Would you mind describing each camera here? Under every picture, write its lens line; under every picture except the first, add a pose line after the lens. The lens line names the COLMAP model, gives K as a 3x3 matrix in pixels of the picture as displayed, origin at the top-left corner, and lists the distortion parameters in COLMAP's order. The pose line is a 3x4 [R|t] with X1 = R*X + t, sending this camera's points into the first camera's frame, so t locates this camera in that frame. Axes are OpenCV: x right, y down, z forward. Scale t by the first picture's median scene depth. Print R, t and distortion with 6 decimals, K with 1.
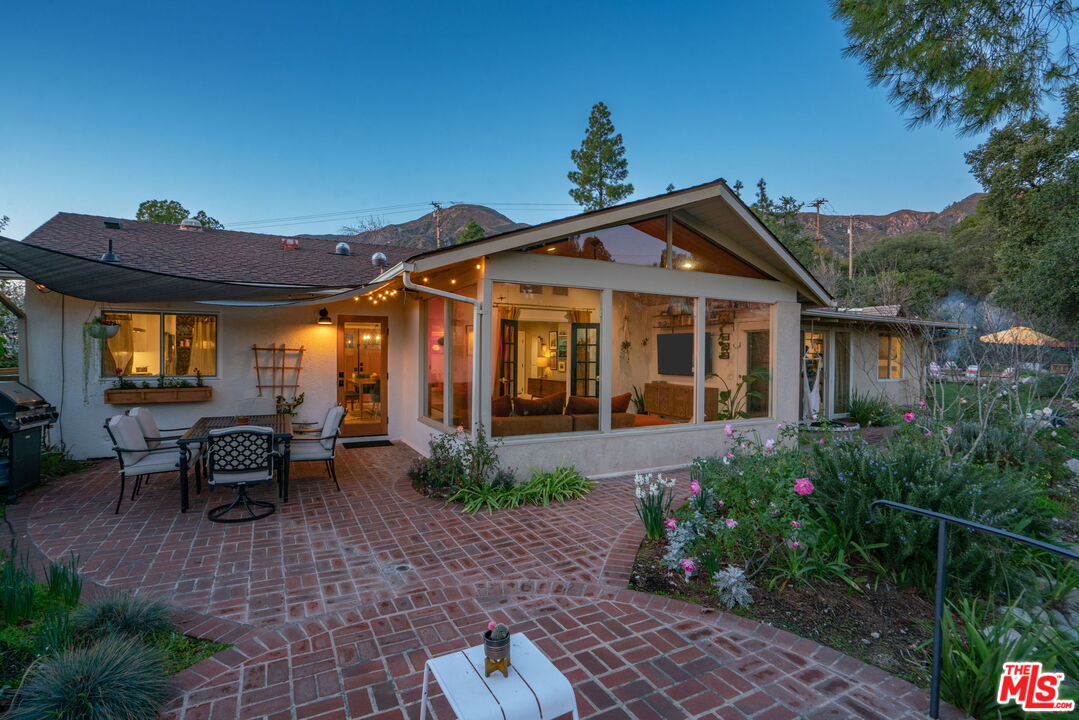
lens RADIAL K [[519.2, 0, 556.7], [0, 519.2, 338.1], [0, 0, 1]] dist [-0.053261, 0.022632]
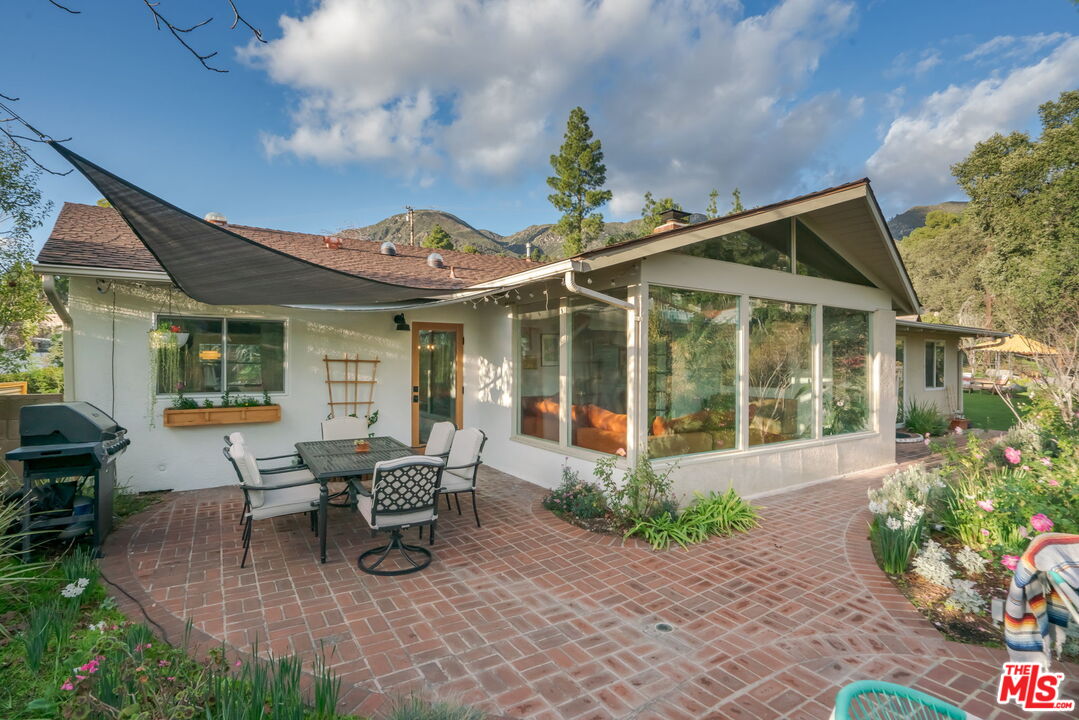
lens RADIAL K [[527.2, 0, 553.4], [0, 527.2, 339.6], [0, 0, 1]] dist [-0.057877, 0.024204]
pose [[0.997401, 0.000089, 0.072049, -0.413014], [0.000858, 0.999914, -0.013108, -0.003164], [-0.072044, 0.013136, 0.997315, 0.133372]]
